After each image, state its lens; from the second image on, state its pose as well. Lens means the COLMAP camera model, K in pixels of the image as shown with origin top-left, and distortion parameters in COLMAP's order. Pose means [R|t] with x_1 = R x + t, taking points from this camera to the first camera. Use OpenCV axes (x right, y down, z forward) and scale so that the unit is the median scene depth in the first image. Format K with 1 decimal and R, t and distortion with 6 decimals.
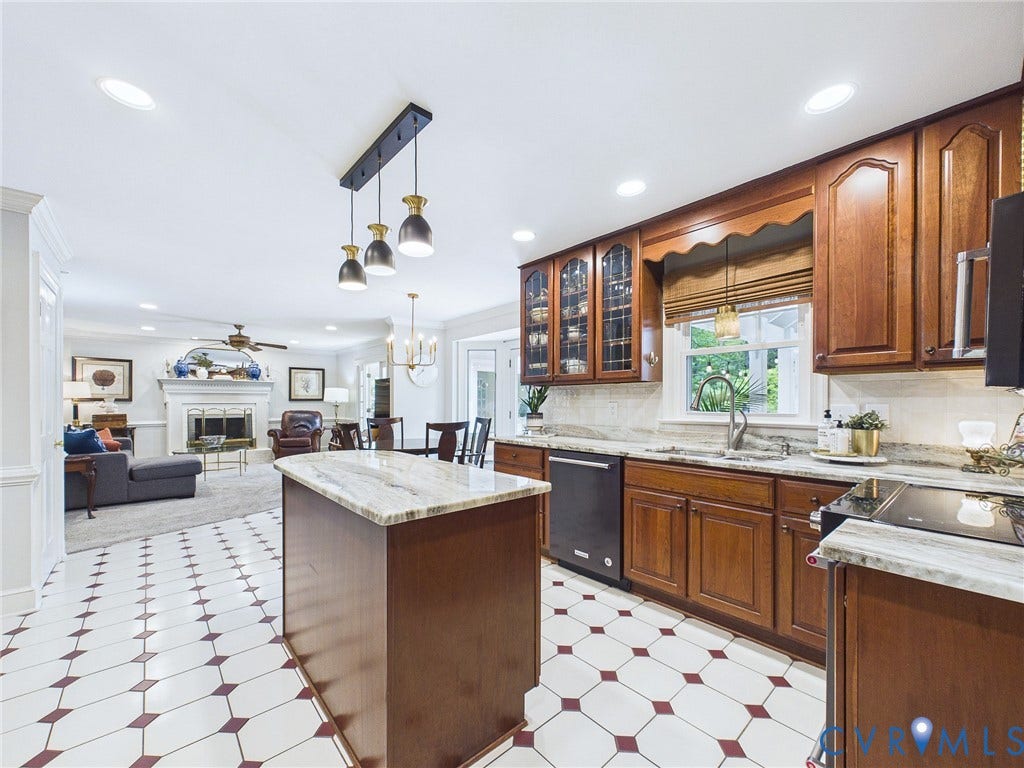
lens RADIAL K [[425.9, 0, 507.9], [0, 425.9, 404.2], [0, 0, 1]] dist [-0.003278, 0.000069]
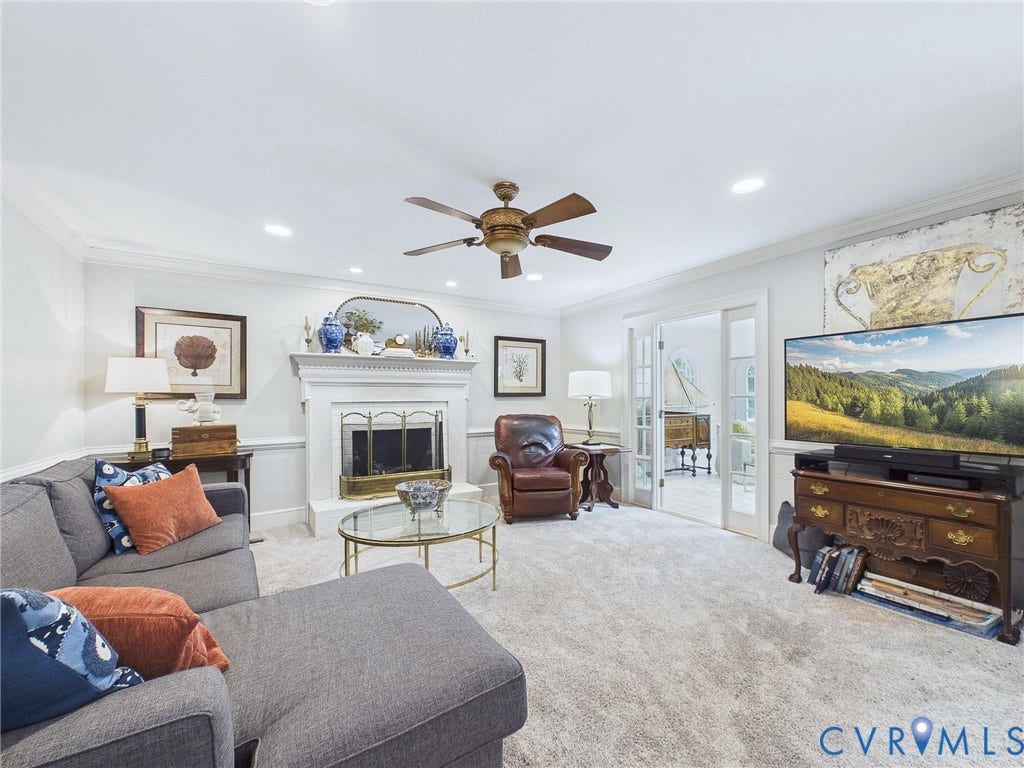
lens RADIAL K [[425.9, 0, 507.9], [0, 425.9, 404.2], [0, 0, 1]] dist [-0.003278, 0.000069]
pose [[0.983339, -0.001969, -0.181772, -0.475095], [0.003714, 0.999950, 0.009260, -0.004005], [0.181744, -0.009780, 0.983297, 0.545590]]
